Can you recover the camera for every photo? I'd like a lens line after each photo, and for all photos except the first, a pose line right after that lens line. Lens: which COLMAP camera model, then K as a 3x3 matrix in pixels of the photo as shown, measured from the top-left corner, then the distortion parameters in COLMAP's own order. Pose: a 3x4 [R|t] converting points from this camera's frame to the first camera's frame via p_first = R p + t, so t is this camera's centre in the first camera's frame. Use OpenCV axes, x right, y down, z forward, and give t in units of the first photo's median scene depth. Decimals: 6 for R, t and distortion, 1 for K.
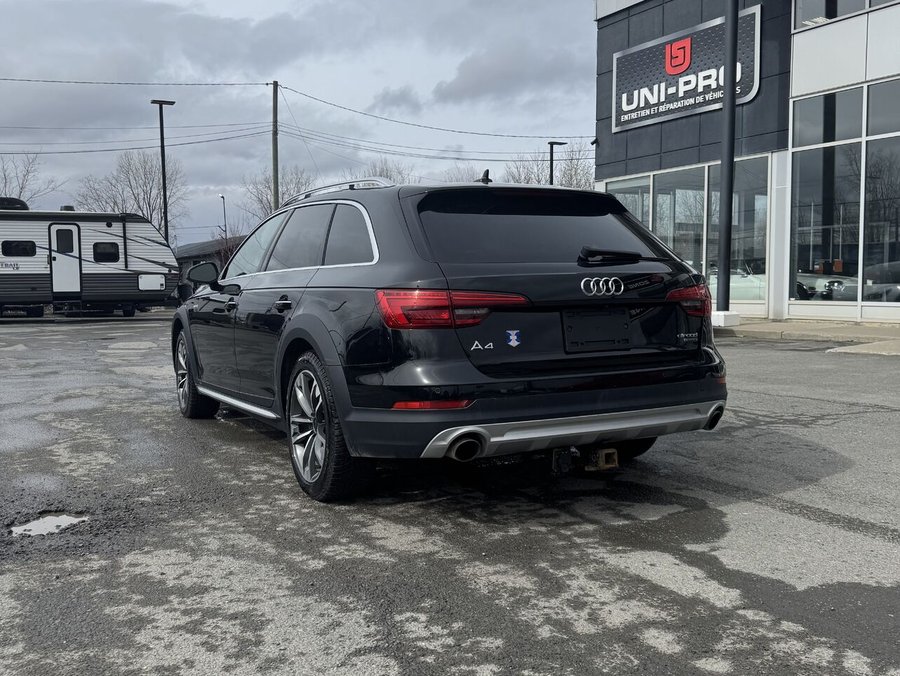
lens RADIAL K [[895.0, 0, 432.3], [0, 895.0, 373.2], [0, 0, 1]] dist [-0.003820, 0.000000]
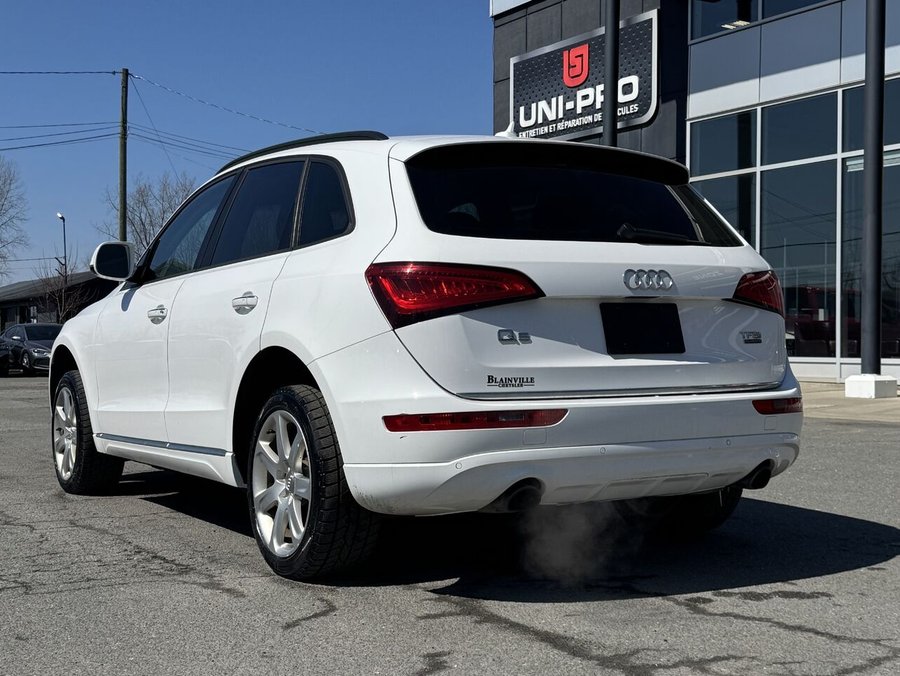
lens RADIAL K [[1367.8, 0, 486.5], [0, 1367.8, 367.8], [0, 0, 1]] dist [0.095340, 0.000000]
pose [[0.999278, -0.002538, 0.037904, 0.139223], [0.005433, 0.997057, -0.076471, 0.026119], [-0.037598, 0.076621, 0.996351, -0.255057]]
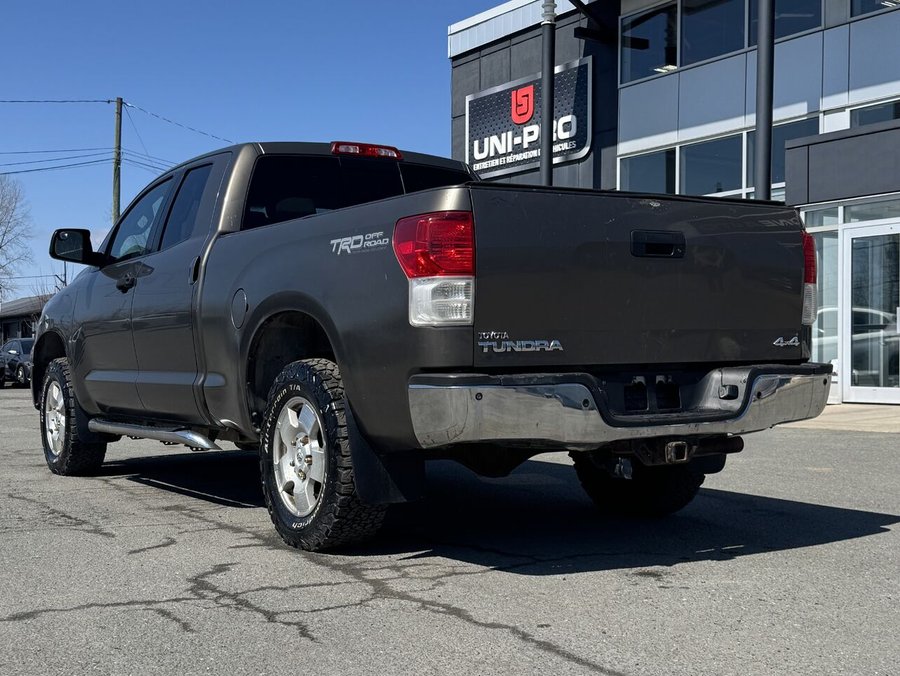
lens RADIAL K [[1367.8, 0, 527.9], [0, 1367.8, 377.1], [0, 0, 1]] dist [0.095340, 0.000000]
pose [[0.998511, -0.002453, 0.054487, 0.199218], [0.006797, 0.996798, -0.079672, 0.037878], [-0.054117, 0.079924, 0.995331, -0.379165]]
